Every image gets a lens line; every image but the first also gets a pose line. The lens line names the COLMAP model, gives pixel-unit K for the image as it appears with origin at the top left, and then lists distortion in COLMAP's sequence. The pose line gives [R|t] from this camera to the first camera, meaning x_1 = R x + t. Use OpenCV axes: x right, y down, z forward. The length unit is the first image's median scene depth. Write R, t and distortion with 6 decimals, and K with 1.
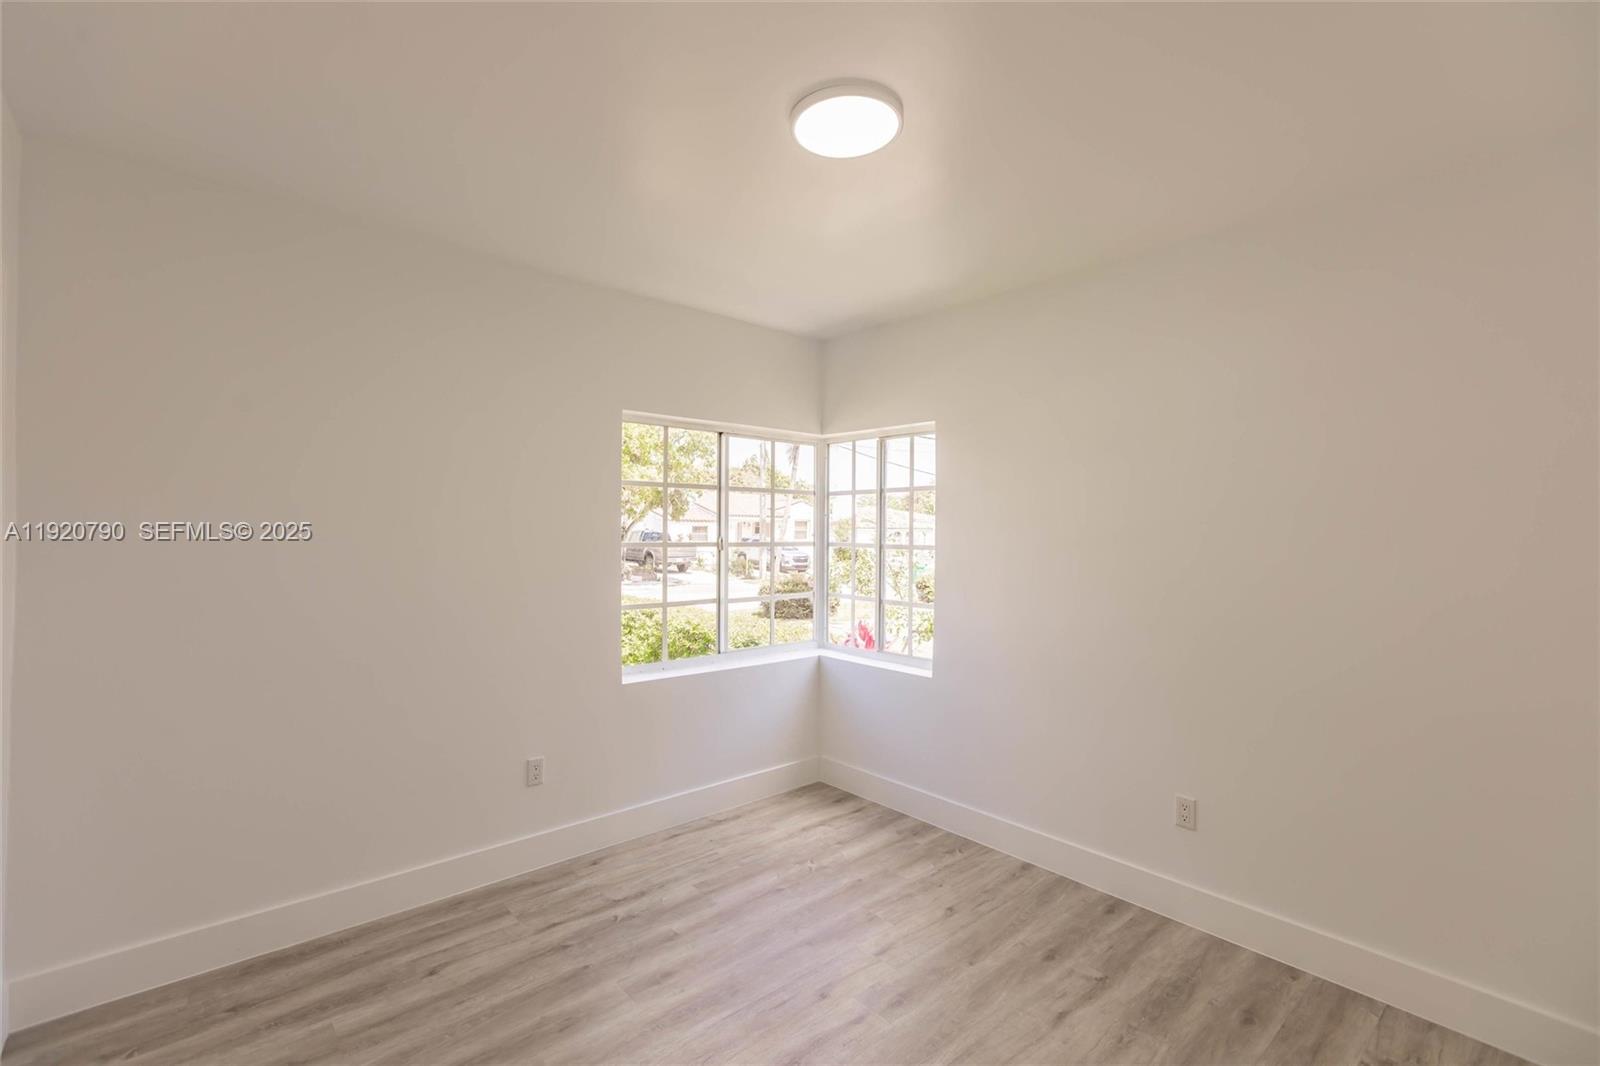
lens RADIAL K [[703.4, 0, 794.6], [0, 703.4, 526.9], [0, 0, 1]] dist [0.000513, -0.004584]
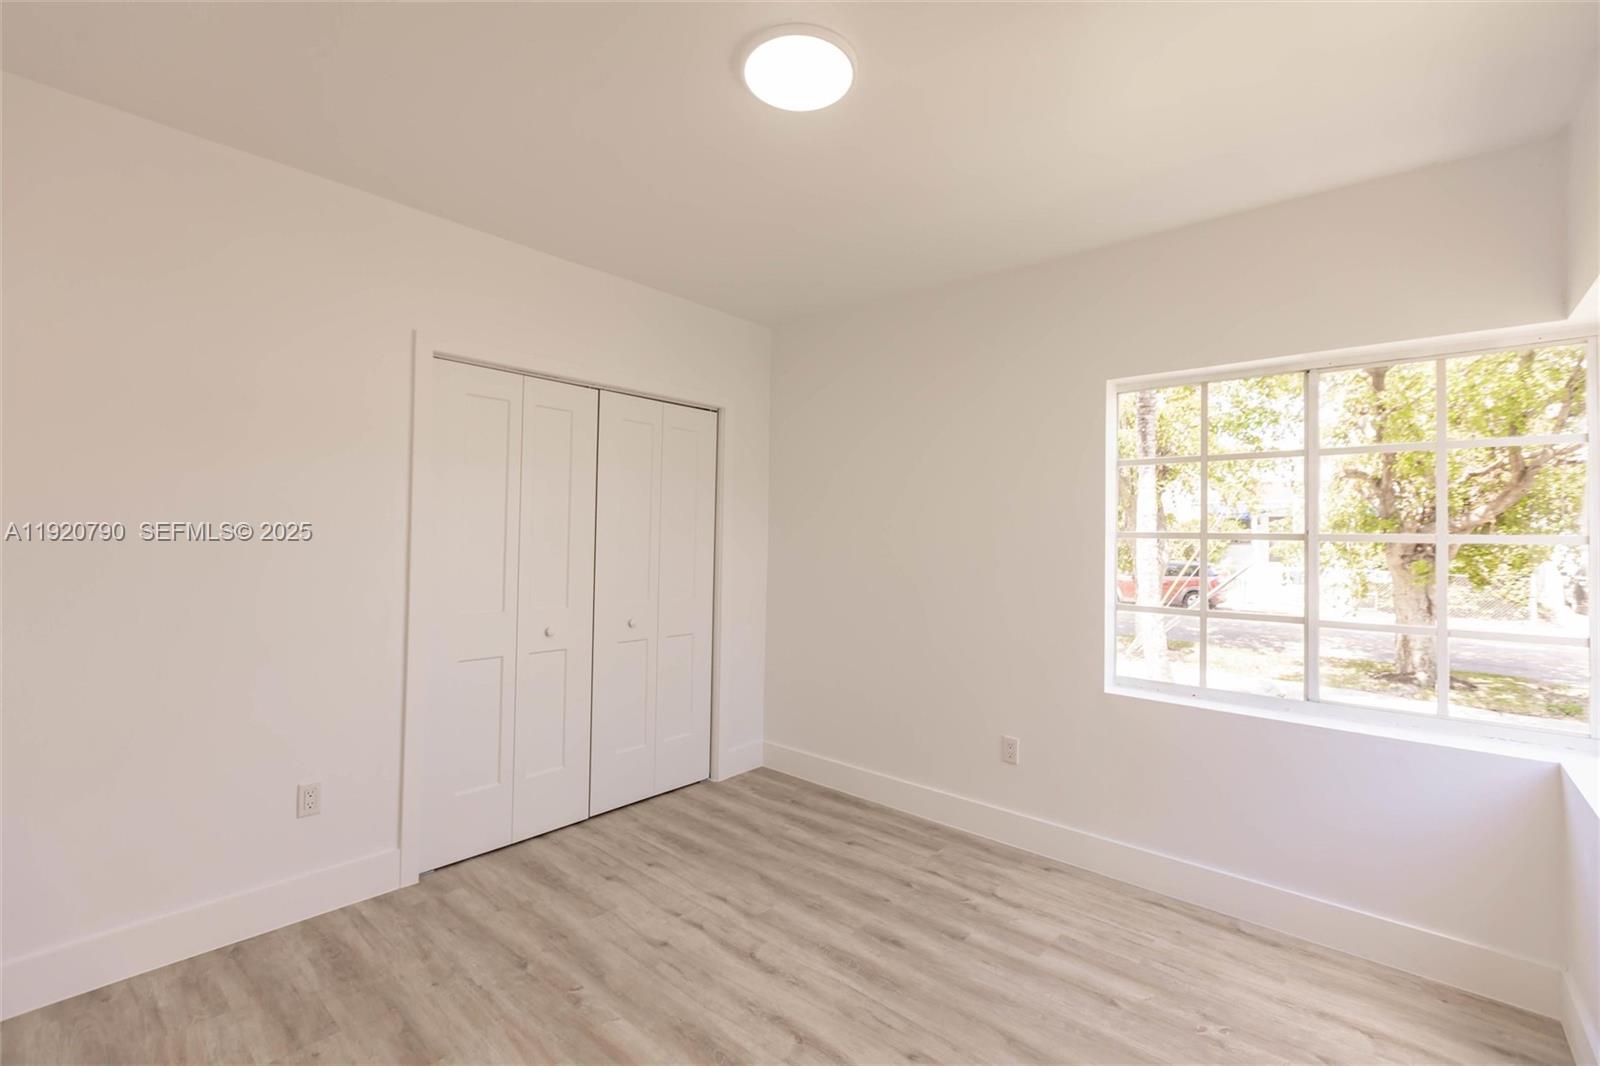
lens RADIAL K [[703.4, 0, 794.6], [0, 703.4, 526.9], [0, 0, 1]] dist [0.000513, -0.004584]
pose [[0.121386, -0.020963, -0.992384, 0.703462], [-0.012408, 0.999667, -0.022635, 0.051107], [0.992528, 0.015061, 0.121086, 0.616569]]
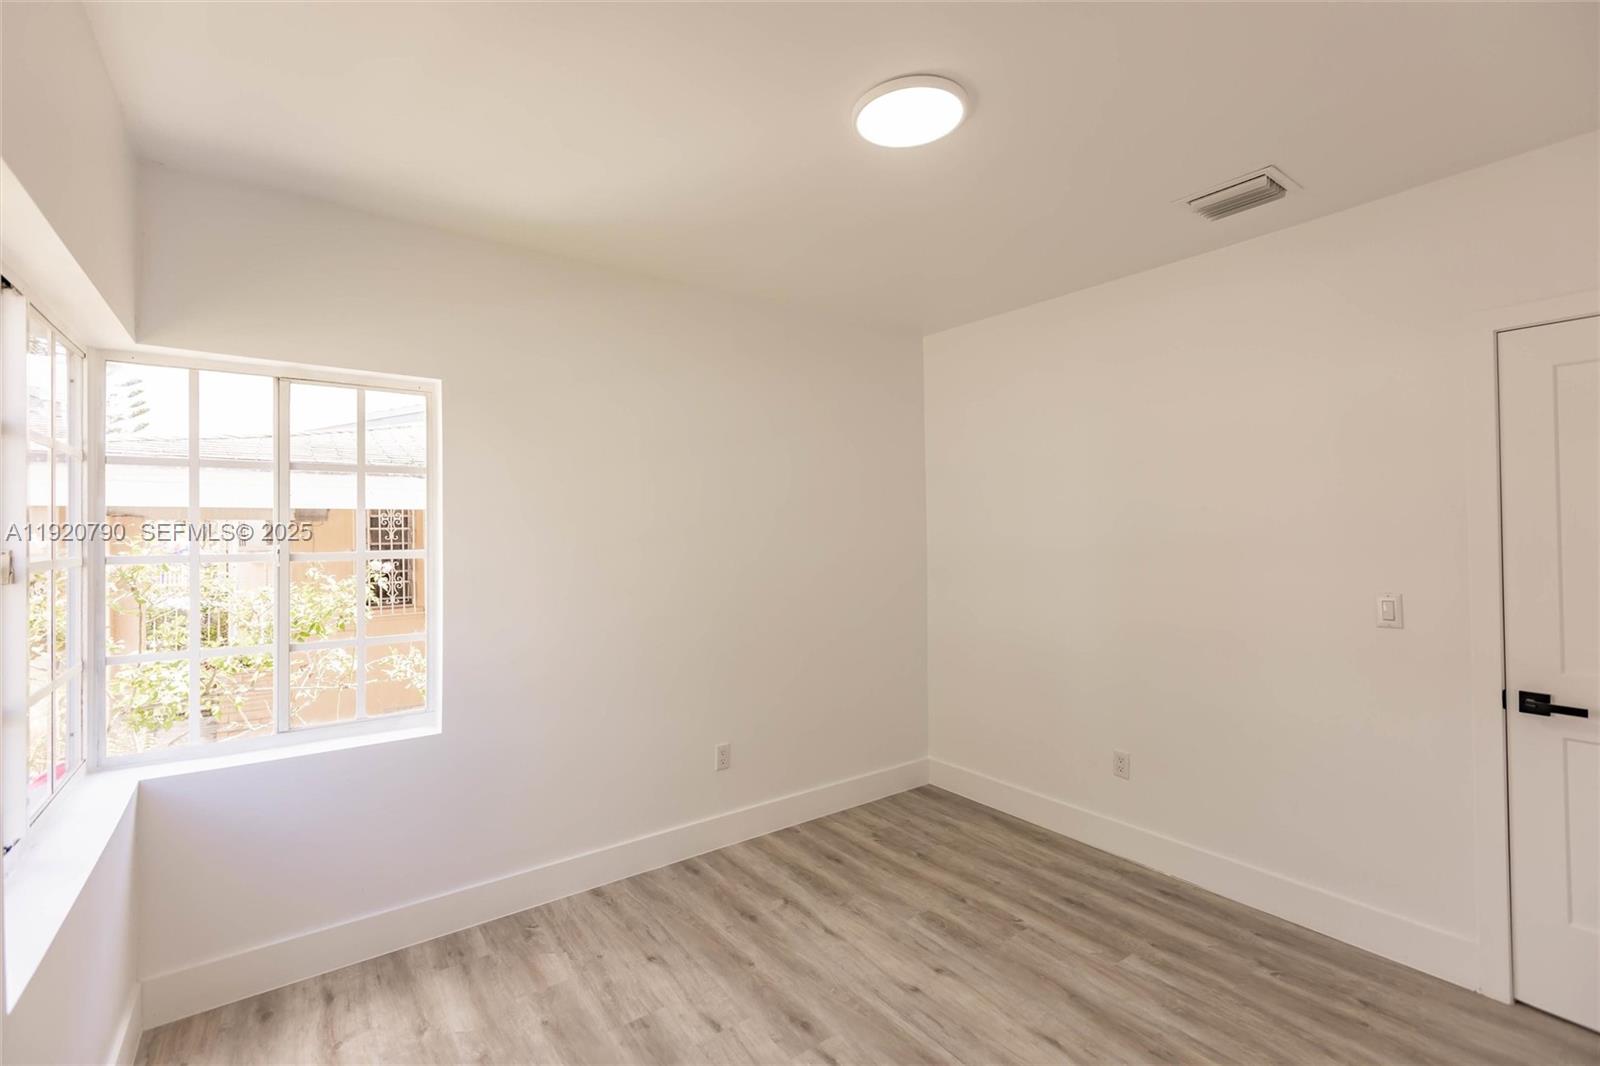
lens RADIAL K [[703.4, 0, 794.6], [0, 703.4, 526.9], [0, 0, 1]] dist [0.000513, -0.004584]
pose [[0.082331, 0.001338, 0.996604, -0.641002], [0.005355, 0.999984, -0.001784, 0.010447], [-0.996591, 0.005484, 0.082323, 0.756292]]
